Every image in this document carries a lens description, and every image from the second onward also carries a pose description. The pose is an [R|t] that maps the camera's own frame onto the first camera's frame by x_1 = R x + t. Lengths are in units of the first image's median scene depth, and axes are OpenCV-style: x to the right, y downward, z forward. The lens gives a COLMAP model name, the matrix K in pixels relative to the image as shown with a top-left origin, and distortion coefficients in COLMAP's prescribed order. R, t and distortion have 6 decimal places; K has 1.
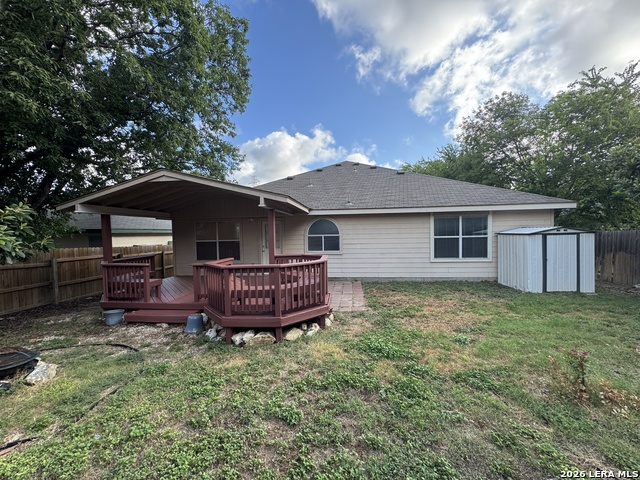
lens RADIAL K [[253.1, 0, 320.0], [0, 253.1, 240.0], [0, 0, 1]] dist [0.000140, 0.000042]
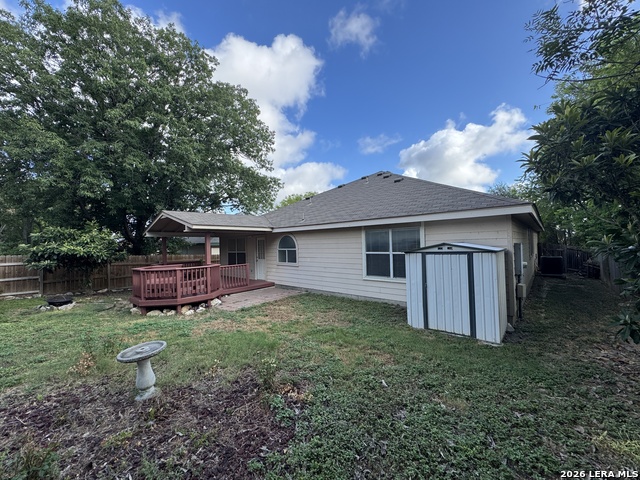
lens RADIAL K [[258.0, 0, 320.0], [0, 258.0, 240.0], [0, 0, 1]] dist [0.013730, 0.000029]
pose [[0.810766, -0.009091, -0.585300, 0.869329], [-0.009678, 0.999535, -0.028930, -0.029238], [0.585291, 0.029120, 0.810300, 0.133403]]
